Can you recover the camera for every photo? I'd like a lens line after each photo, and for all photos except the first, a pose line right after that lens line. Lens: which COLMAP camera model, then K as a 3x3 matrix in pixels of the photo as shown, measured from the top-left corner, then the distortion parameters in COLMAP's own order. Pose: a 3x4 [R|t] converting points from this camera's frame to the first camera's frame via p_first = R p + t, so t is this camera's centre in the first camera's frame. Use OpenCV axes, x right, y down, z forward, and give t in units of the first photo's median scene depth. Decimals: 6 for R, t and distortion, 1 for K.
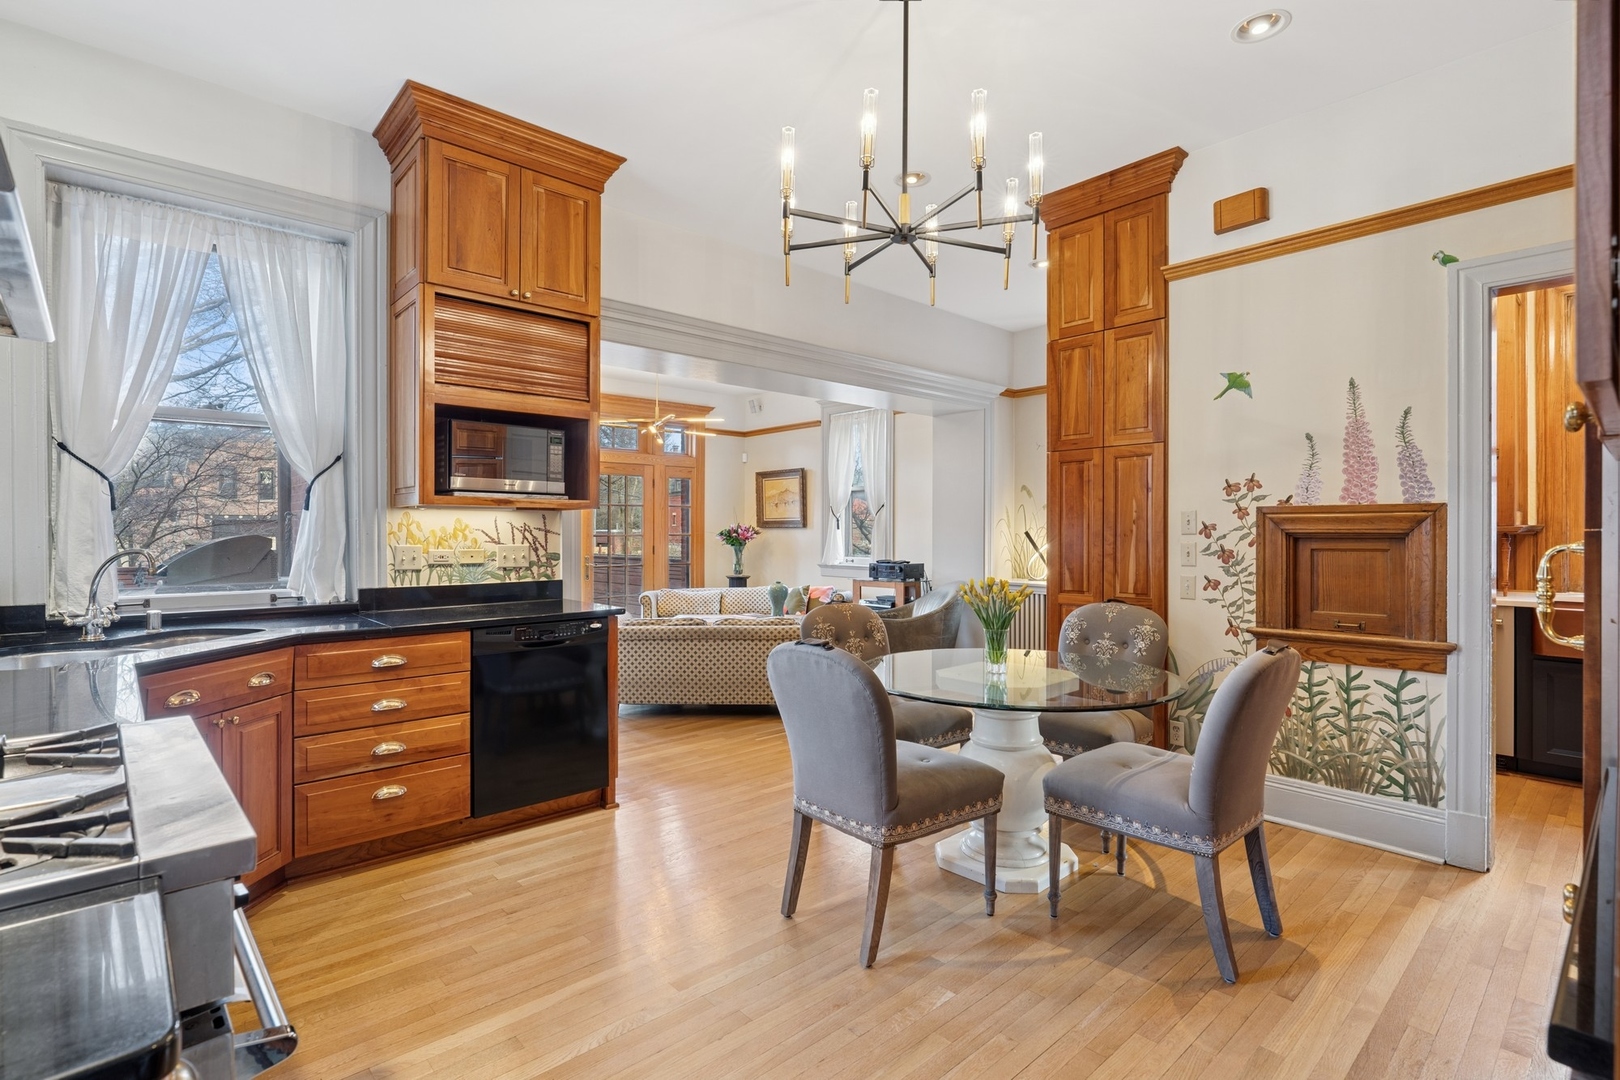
lens RADIAL K [[782.4, 0, 808.2], [0, 782.4, 536.2], [0, 0, 1]] dist [0.000723, 0.000088]
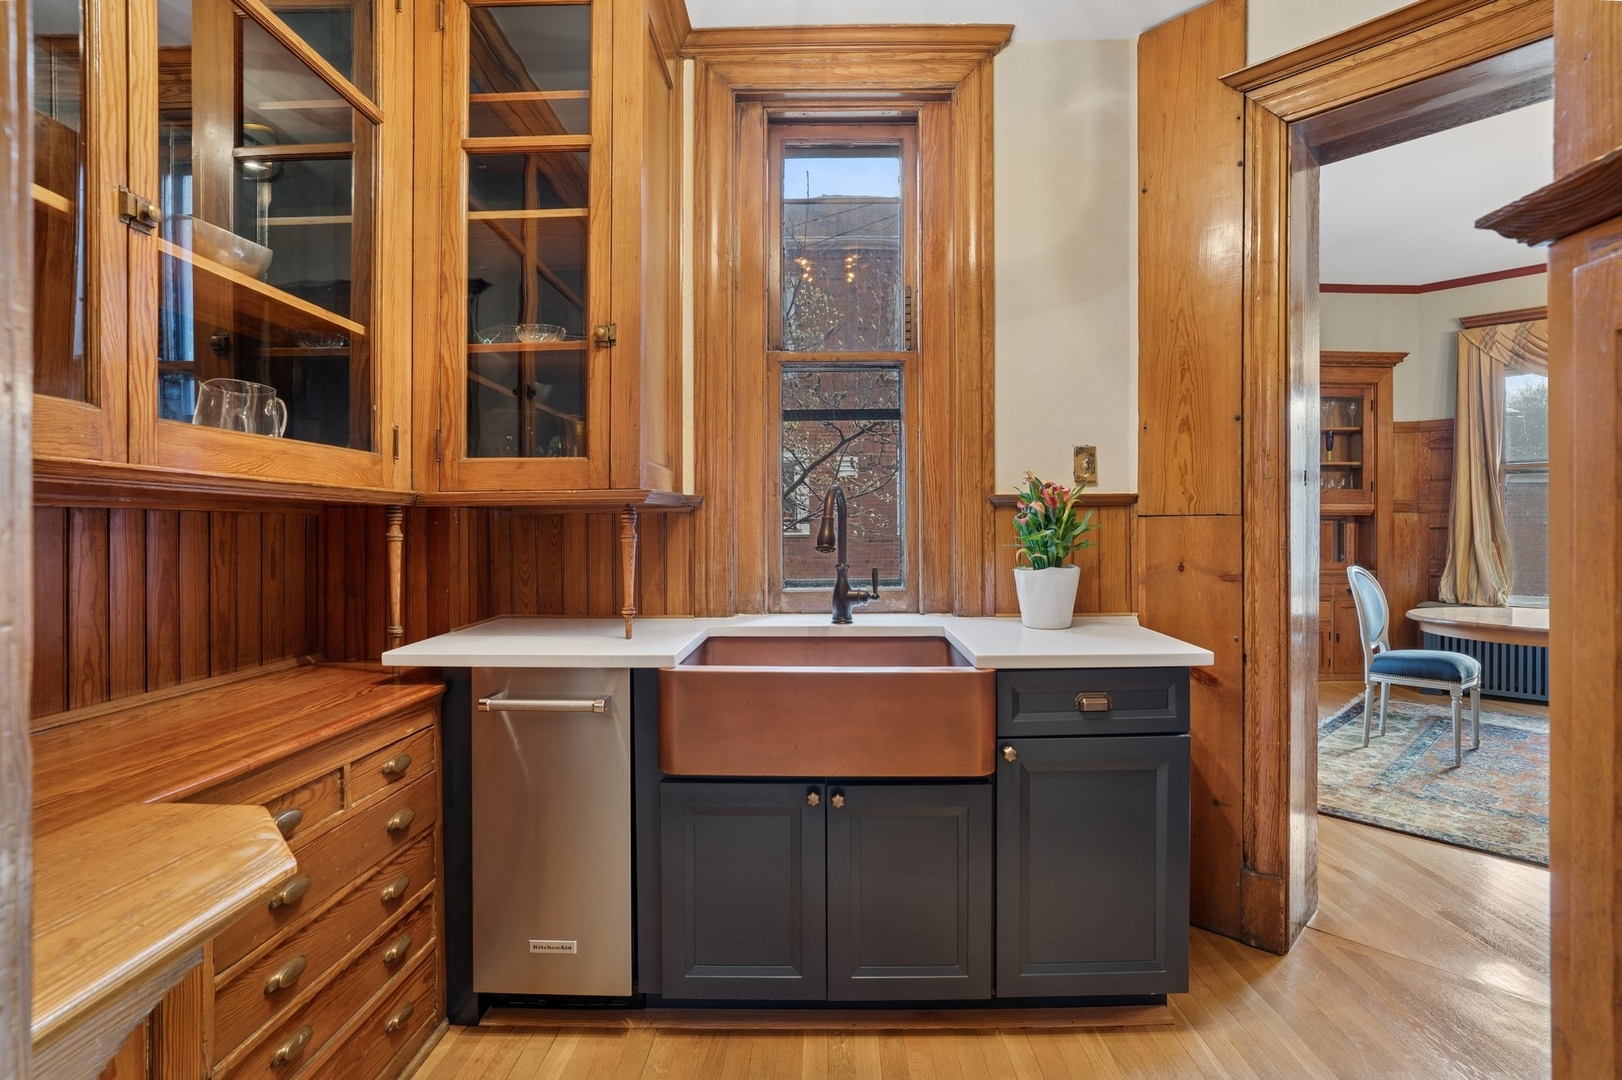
lens RADIAL K [[788.3, 0, 812.1], [0, 788.3, 539.0], [0, 0, 1]] dist [-0.003714, -0.000274]
pose [[0.684537, 0.002303, 0.728974, 0.582917], [-0.005092, 0.999986, 0.001623, 0.015462], [-0.728960, -0.004823, 0.684539, 0.559468]]
